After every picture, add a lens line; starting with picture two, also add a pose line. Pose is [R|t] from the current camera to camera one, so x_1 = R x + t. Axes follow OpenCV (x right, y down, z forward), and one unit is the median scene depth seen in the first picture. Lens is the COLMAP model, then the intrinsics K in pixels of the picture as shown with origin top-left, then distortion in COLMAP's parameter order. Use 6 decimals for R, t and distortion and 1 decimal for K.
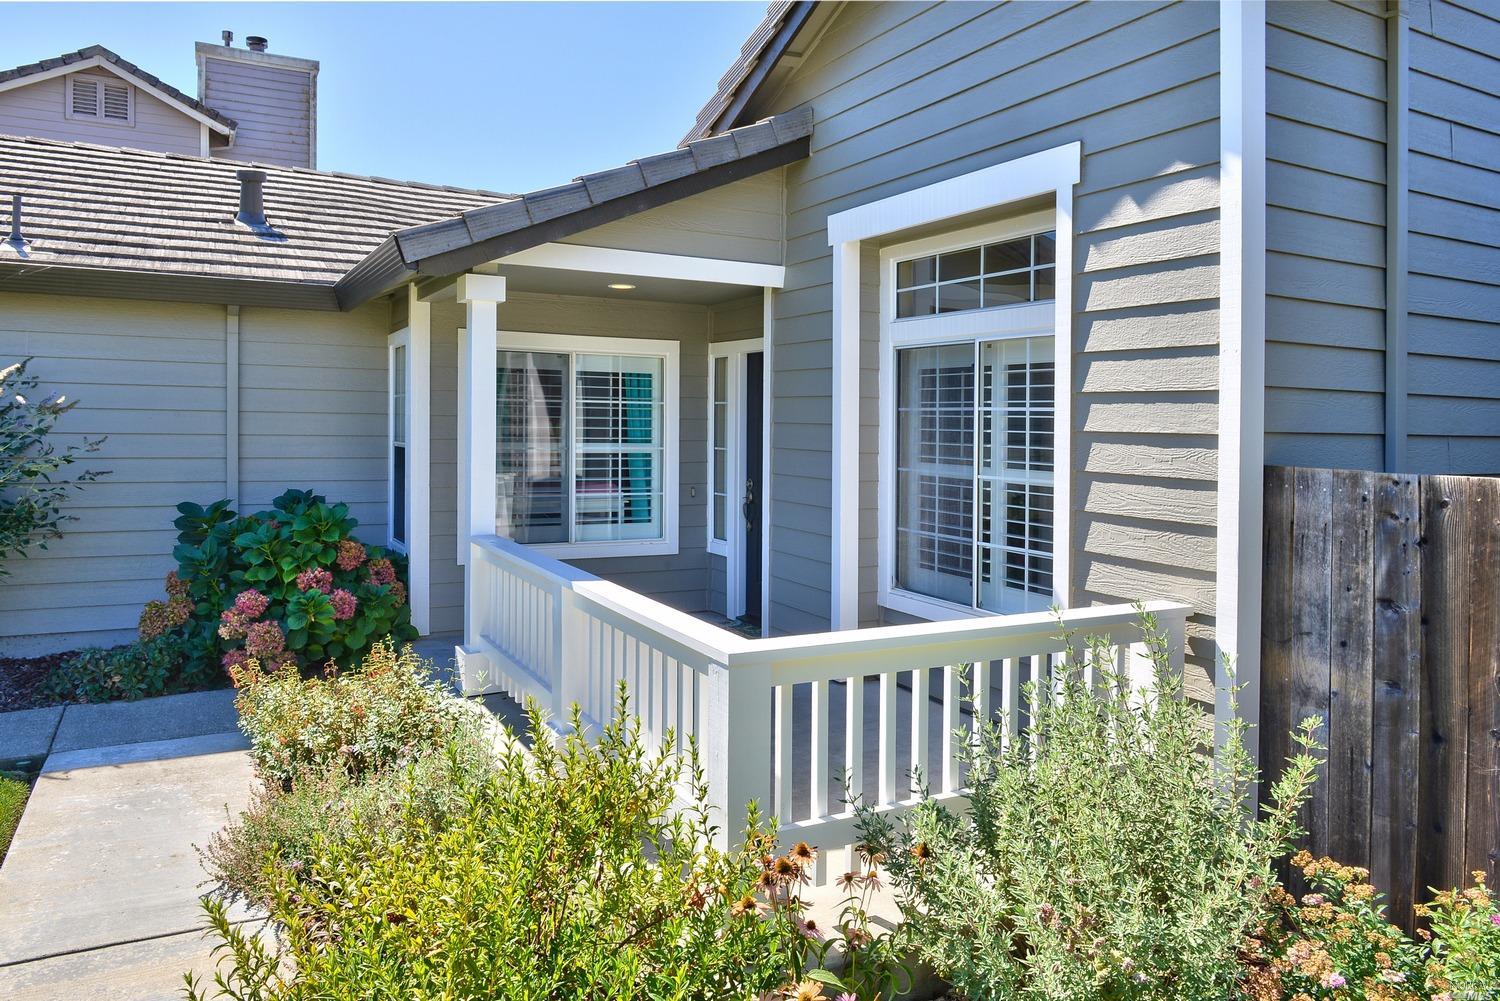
lens RADIAL K [[1021.6, 0, 750.7], [0, 1021.6, 406.0], [0, 0, 1]] dist [-0.018943, -0.000291]
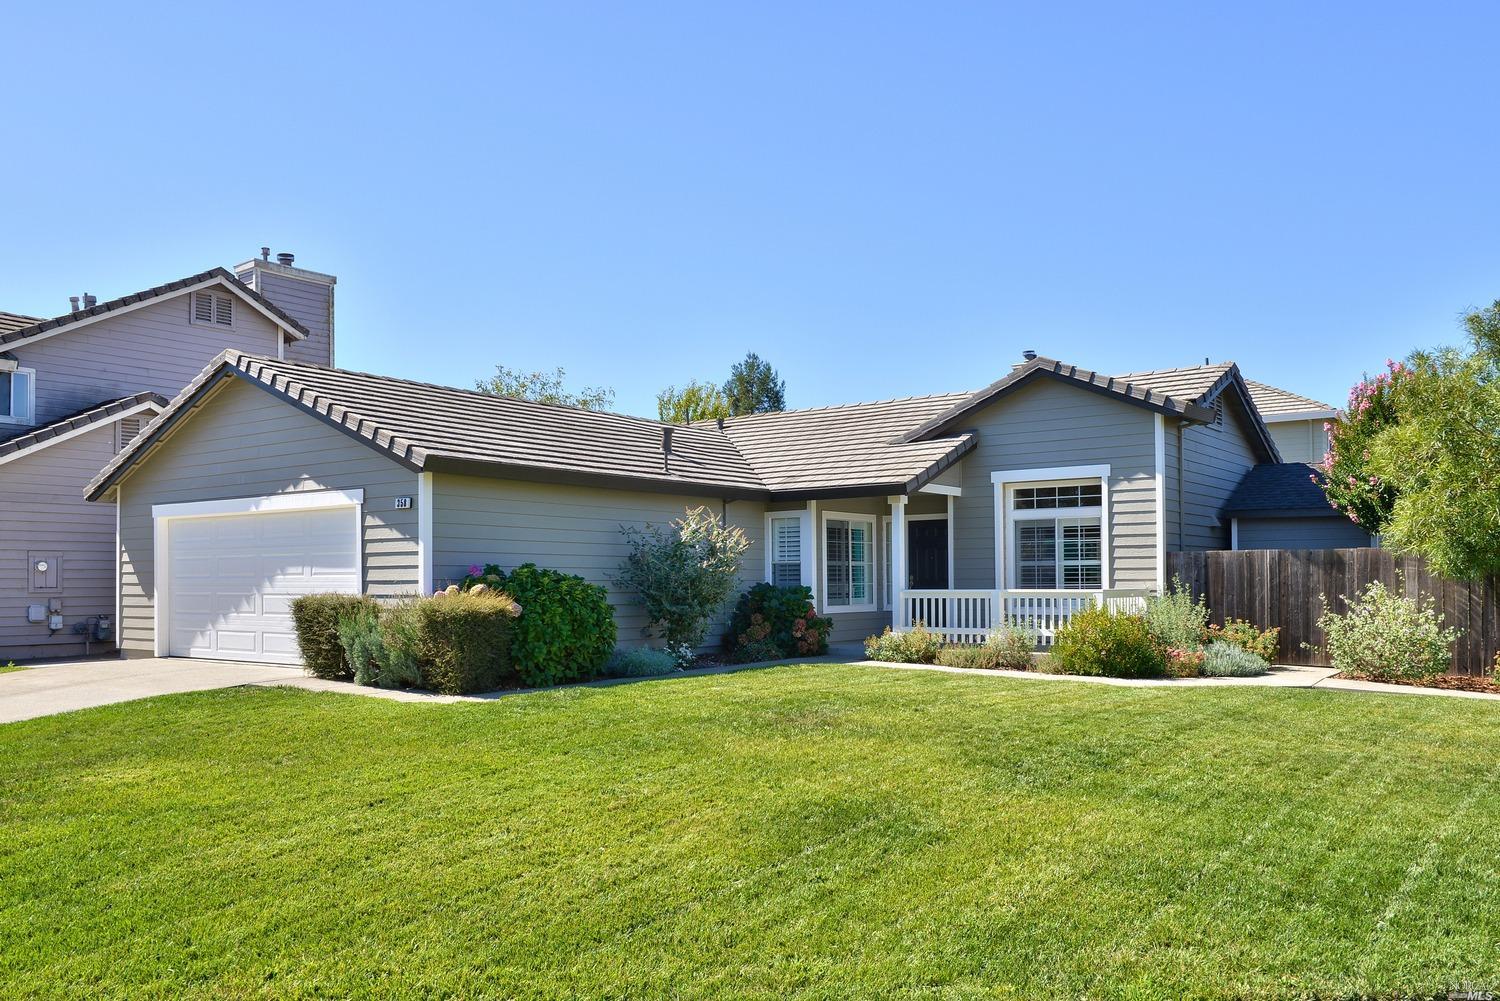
lens RADIAL K [[1192.8, 0, 746.6], [0, 1192.8, 528.7], [0, 0, 1]] dist [0.000431, 0.001771]
pose [[0.907906, -0.003903, 0.419156, -2.075559], [0.017061, 0.999472, -0.027647, 0.047688], [-0.418826, 0.032252, 0.907493, -1.808224]]
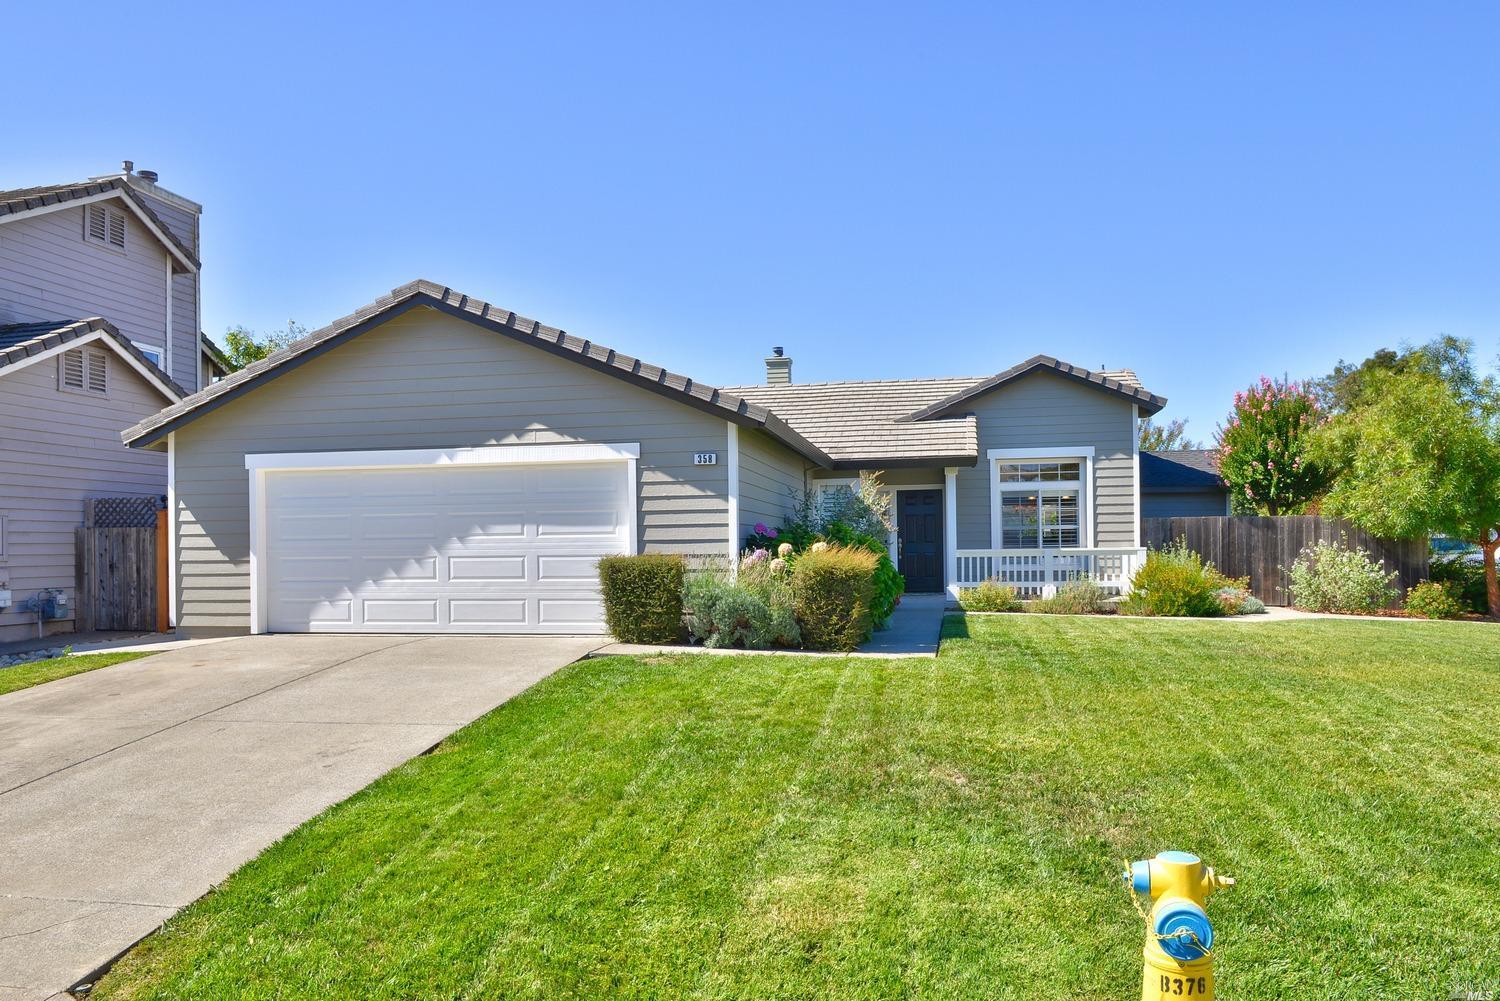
lens RADIAL K [[1078.2, 0, 750.0], [0, 1078.2, 500.5], [0, 0, 1]] dist [-0.000379, 0.001205]
pose [[0.636924, 0.009602, 0.770867, -3.356817], [0.015466, 0.999562, -0.025229, 0.053149], [-0.770772, 0.027991, 0.636496, -0.640687]]
